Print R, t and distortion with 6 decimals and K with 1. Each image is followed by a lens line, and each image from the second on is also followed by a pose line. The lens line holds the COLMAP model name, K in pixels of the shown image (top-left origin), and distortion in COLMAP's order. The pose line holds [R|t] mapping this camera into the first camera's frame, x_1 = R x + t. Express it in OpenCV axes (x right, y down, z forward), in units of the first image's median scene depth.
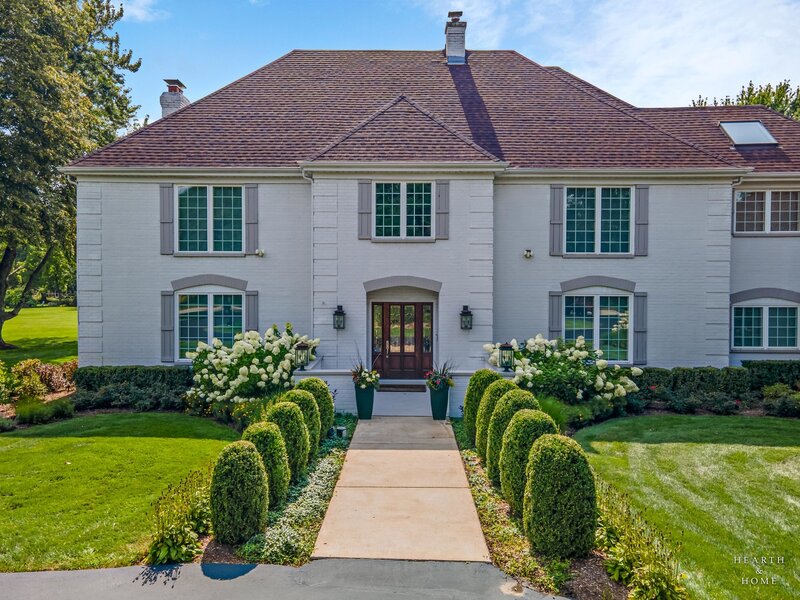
lens RADIAL K [[577.4, 0, 396.0], [0, 577.4, 297.1], [0, 0, 1]] dist [0.040374, 0.002608]
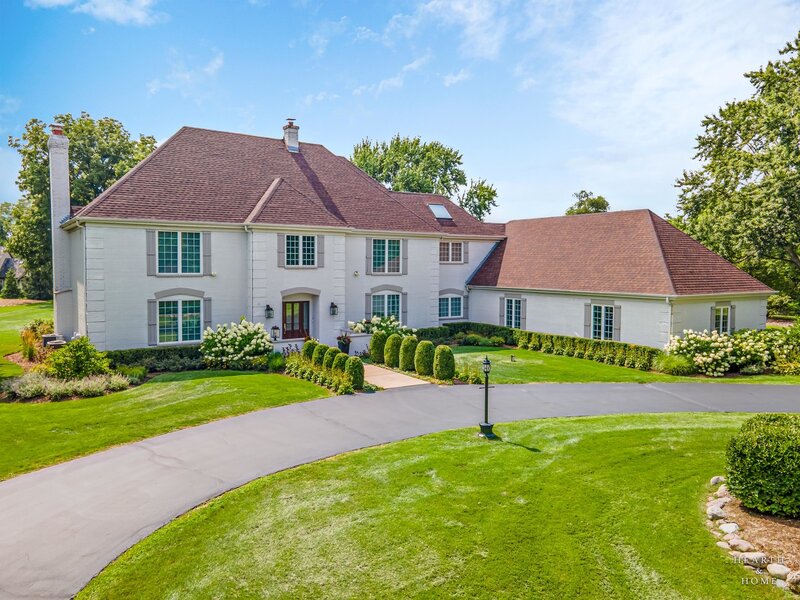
lens RADIAL K [[577.4, 0, 401.2], [0, 577.4, 300.4], [0, 0, 1]] dist [0.040374, 0.002608]
pose [[0.825662, -0.032653, 0.563219, -0.719514], [0.011728, 0.999101, 0.040730, -0.062239], [-0.564043, -0.027024, 0.825303, -0.644147]]
